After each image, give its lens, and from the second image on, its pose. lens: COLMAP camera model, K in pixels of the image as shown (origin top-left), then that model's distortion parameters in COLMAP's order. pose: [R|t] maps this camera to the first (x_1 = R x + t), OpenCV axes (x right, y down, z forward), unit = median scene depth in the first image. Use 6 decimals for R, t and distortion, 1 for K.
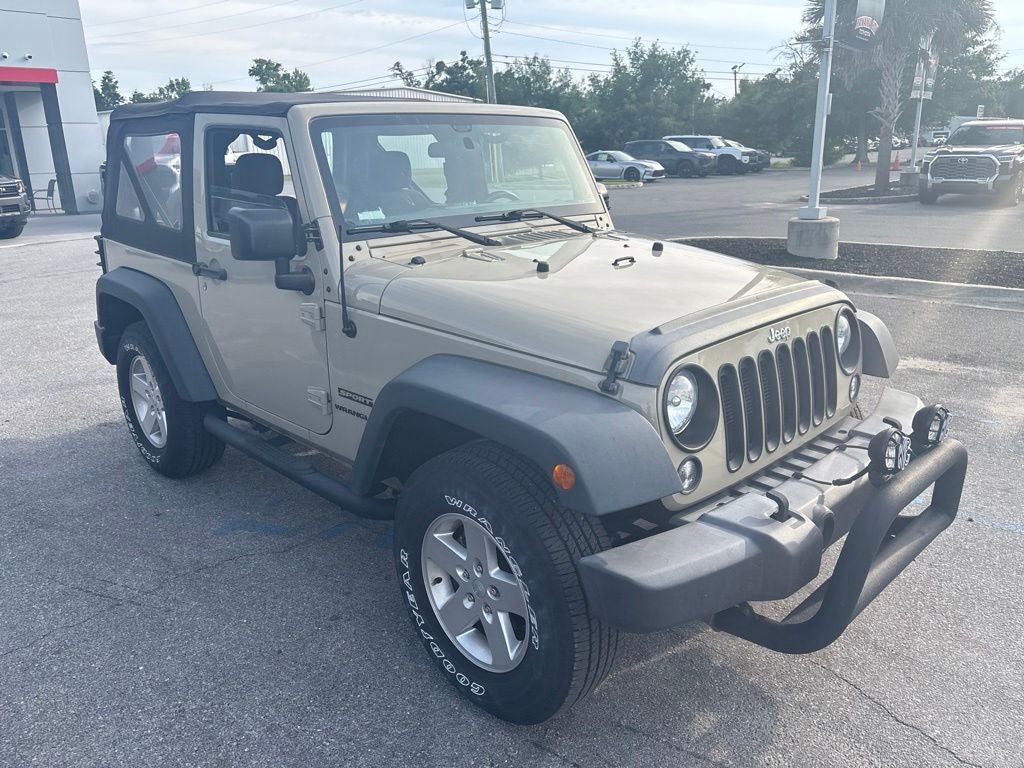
lens RADIAL K [[781.7, 0, 519.1], [0, 781.7, 378.4], [0, 0, 1]] dist [0.051294, -0.035266]
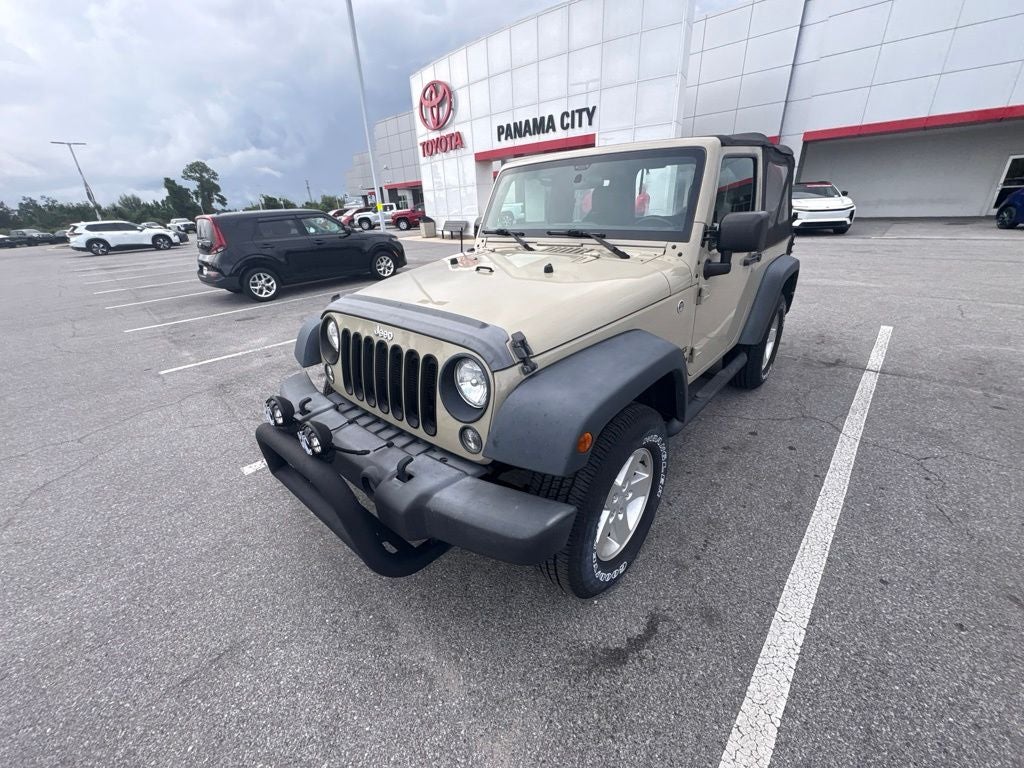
lens RADIAL K [[406.4, 0, 511.1], [0, 406.4, 386.8], [0, 0, 1]] dist [0.001026, -0.000478]
pose [[0.066386, 0.422938, -0.903724, 0.856071], [-0.249727, 0.883939, 0.395334, -0.257673], [0.966038, 0.199440, 0.164301, 0.951793]]
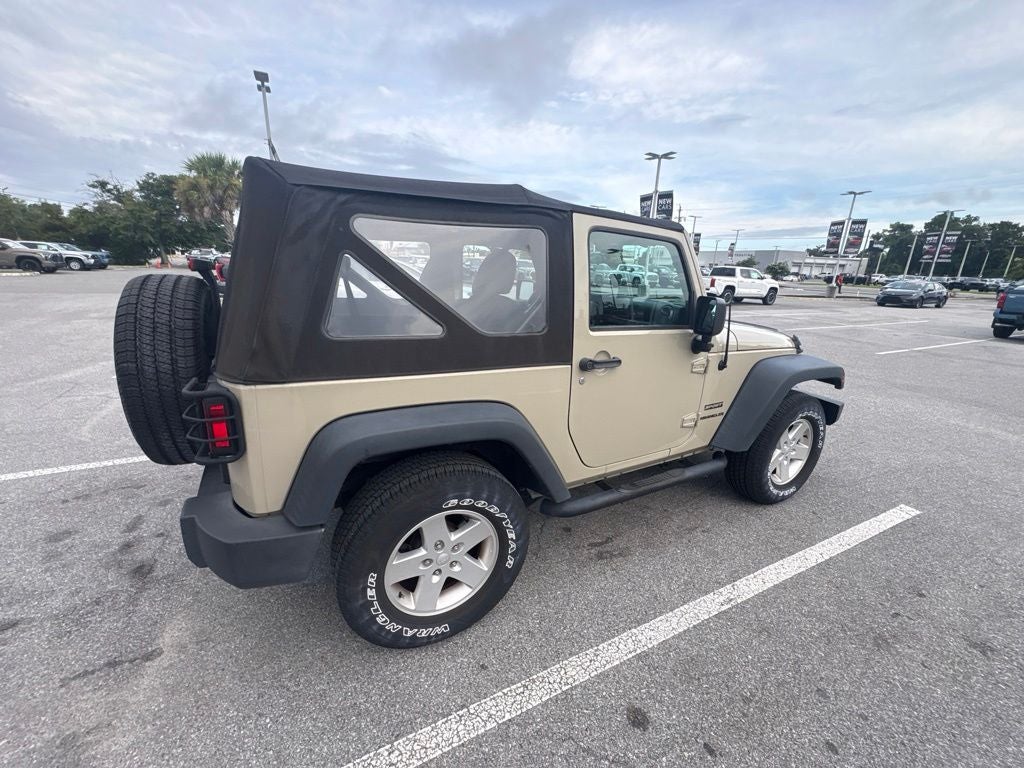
lens RADIAL K [[406.4, 0, 511.6], [0, 406.4, 386.0], [0, 0, 1]] dist [0.001026, -0.000478]
pose [[0.281065, -0.250227, 0.926493, -1.103856], [0.244568, 0.952211, 0.182980, -0.276796], [-0.928003, 0.175161, 0.328830, 1.085600]]
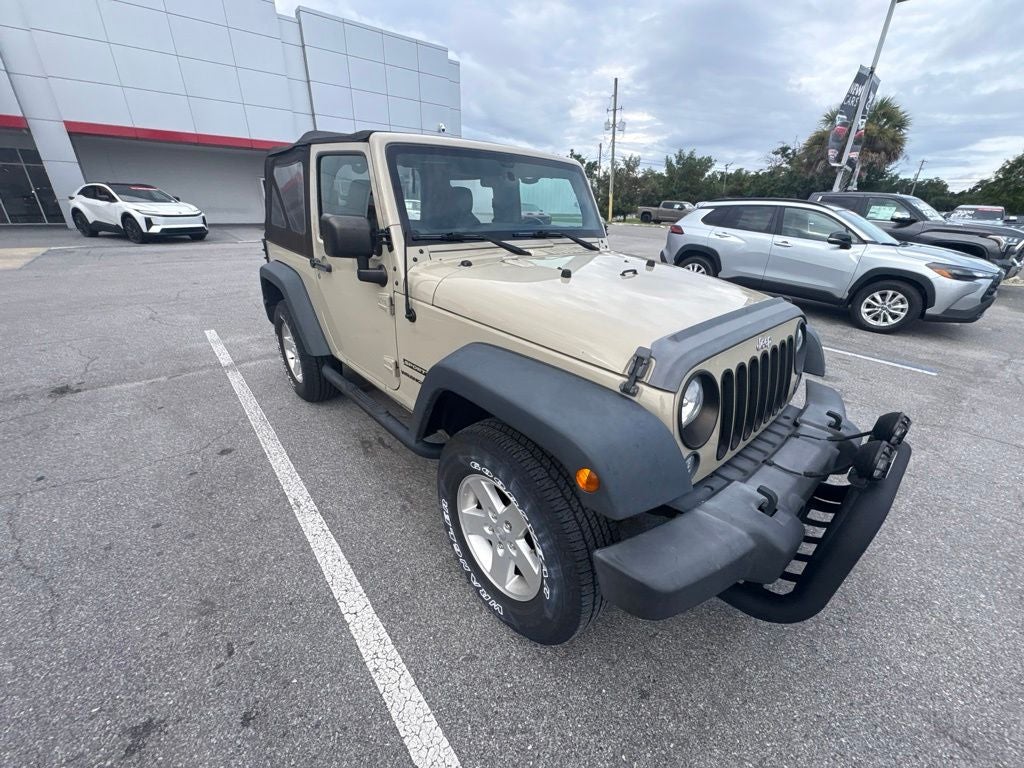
lens RADIAL K [[406.4, 0, 510.9], [0, 406.4, 386.2], [0, 0, 1]] dist [0.001026, -0.000478]
pose [[0.997494, 0.063041, -0.032108, -0.023292], [-0.058529, 0.990298, 0.126036, -0.039852], [0.039742, -0.123841, 0.991506, 0.315470]]
